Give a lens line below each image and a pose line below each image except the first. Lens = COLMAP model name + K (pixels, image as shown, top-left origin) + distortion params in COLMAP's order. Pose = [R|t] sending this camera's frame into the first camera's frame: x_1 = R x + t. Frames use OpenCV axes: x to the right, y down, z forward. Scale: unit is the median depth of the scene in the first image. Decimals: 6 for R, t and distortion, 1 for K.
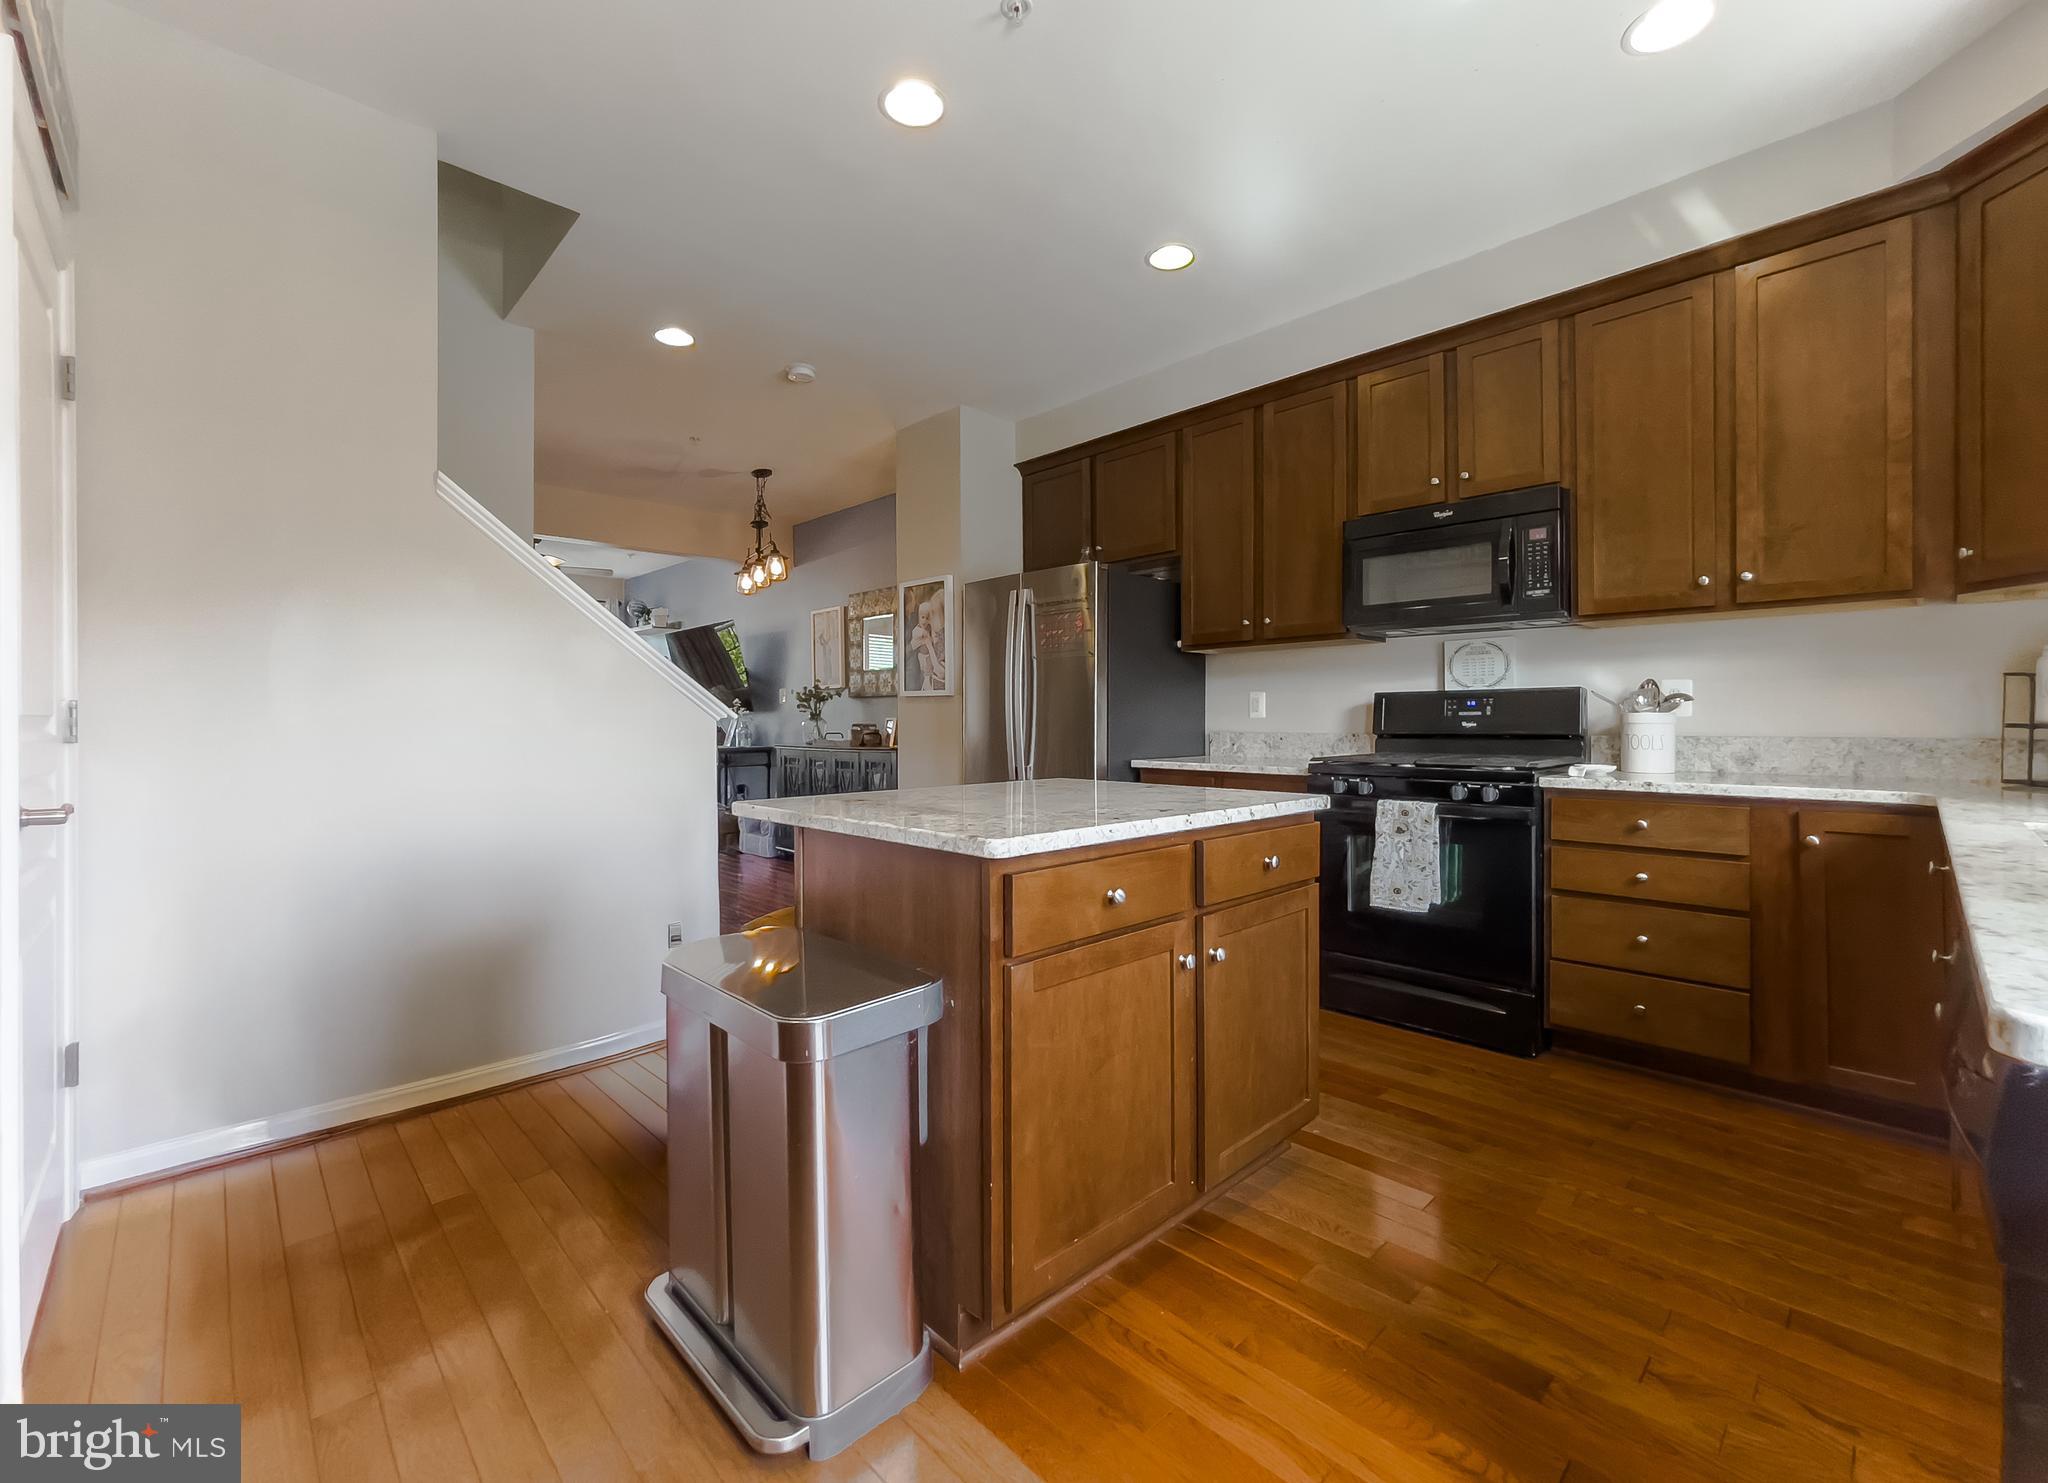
lens RADIAL K [[844.9, 0, 1024.0], [0, 844.9, 741.5], [0, 0, 1]] dist [-0.002602, -0.000187]
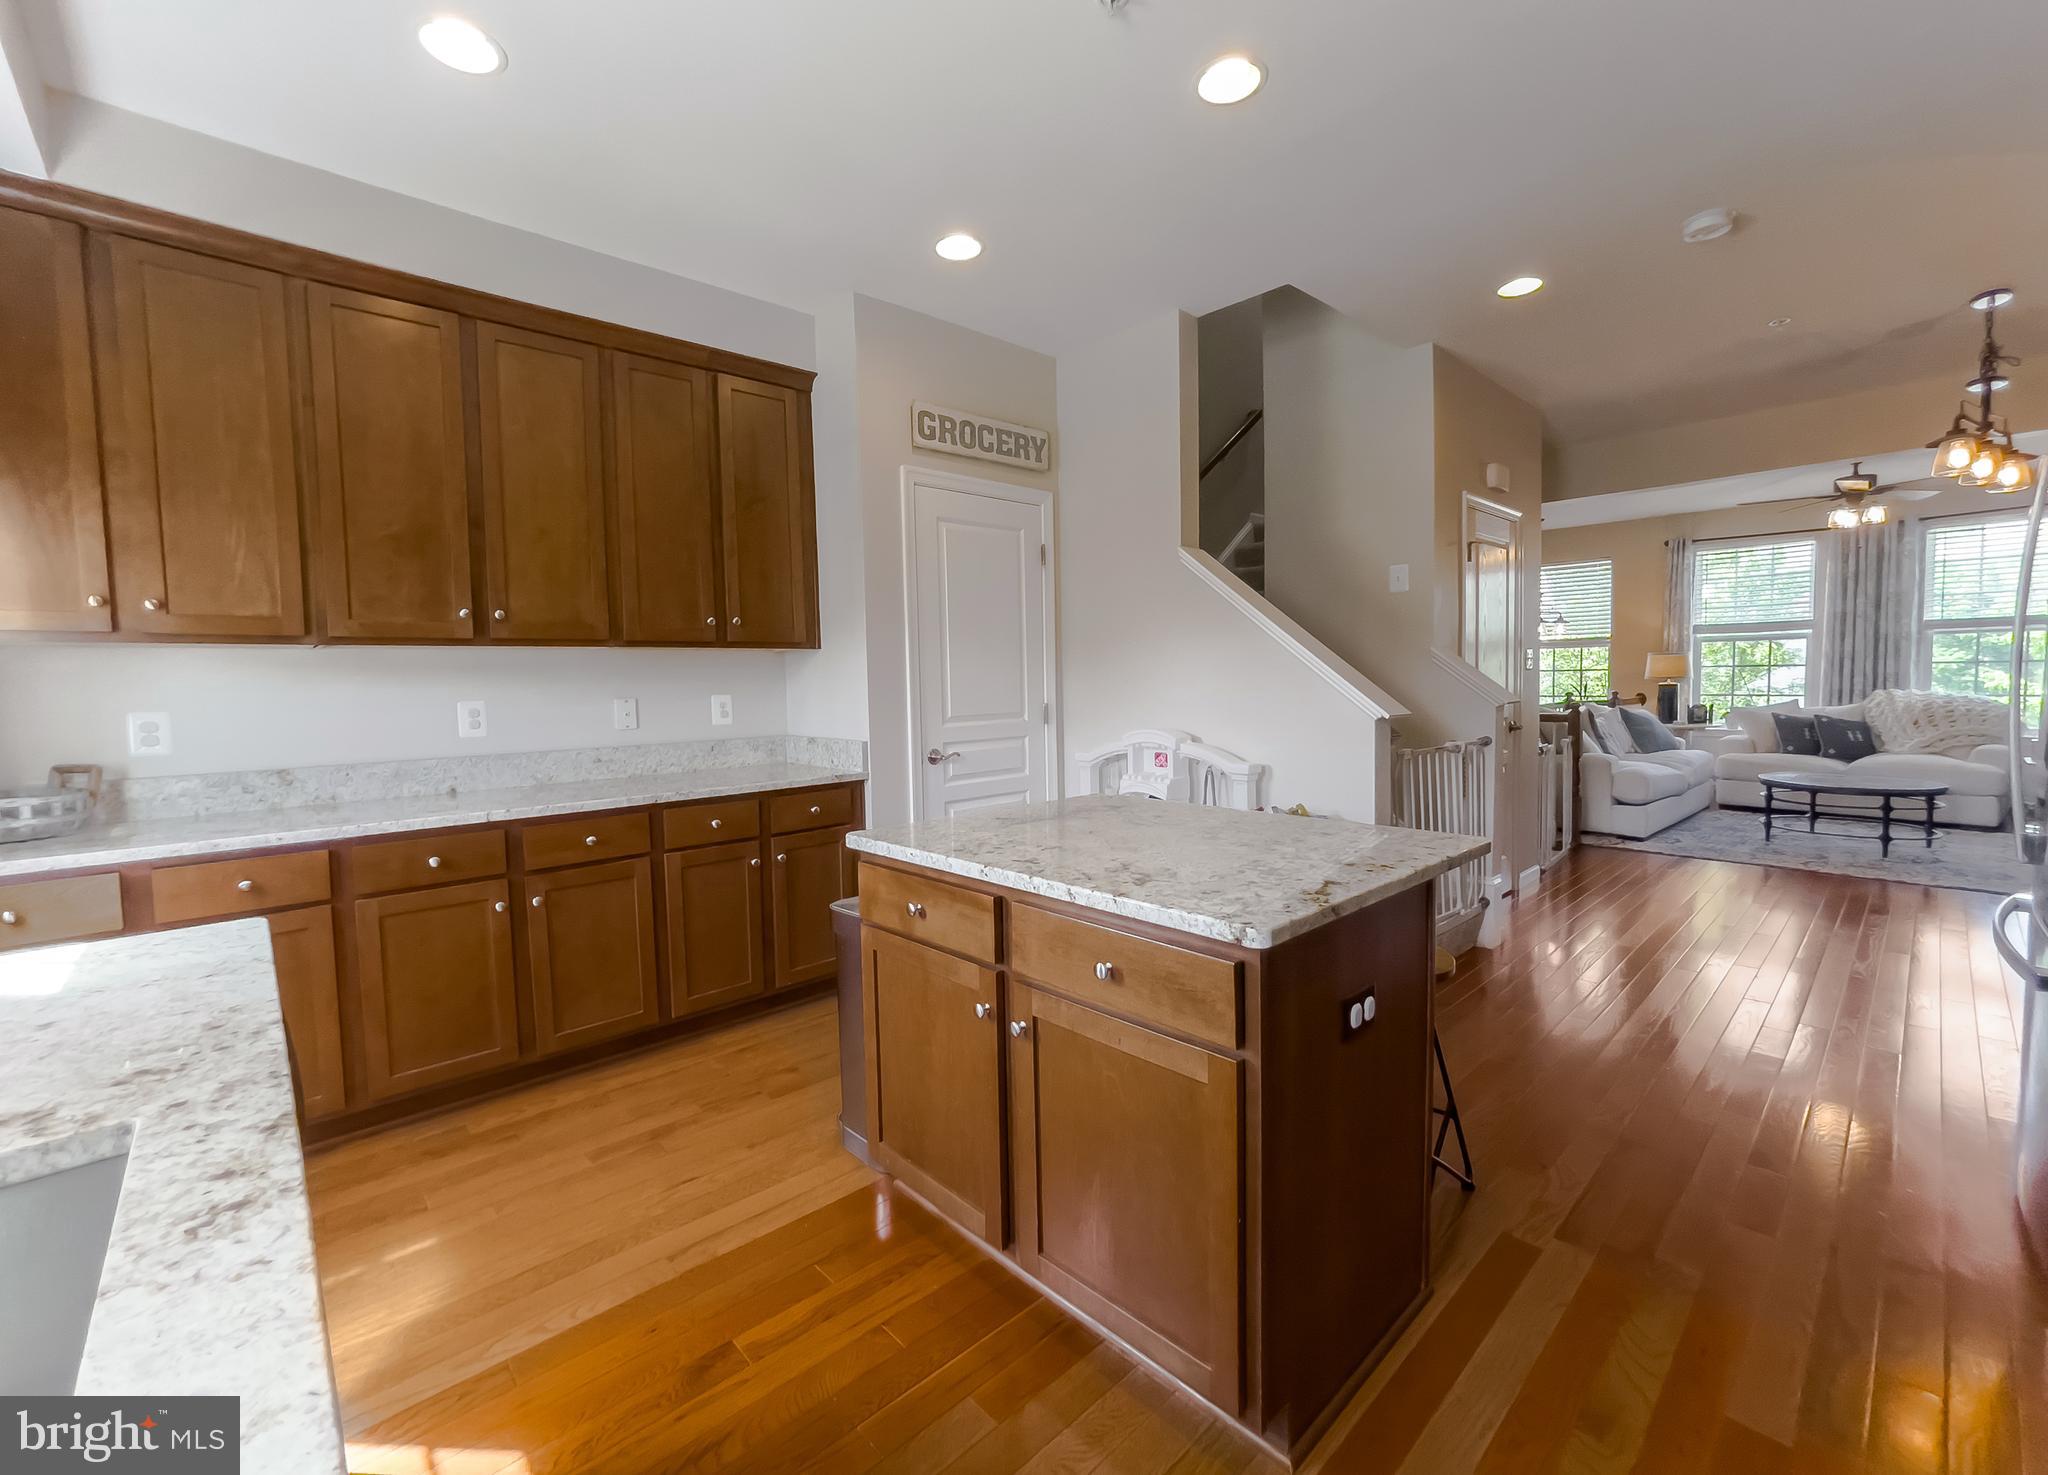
lens RADIAL K [[844.9, 0, 1024.0], [0, 844.9, 737.5], [0, 0, 1]] dist [-0.002602, -0.000187]
pose [[-0.023211, 0.074776, -0.996930, 1.132036], [0.004726, 0.997196, 0.074686, -0.129573], [0.999719, -0.002978, -0.023499, 1.054176]]
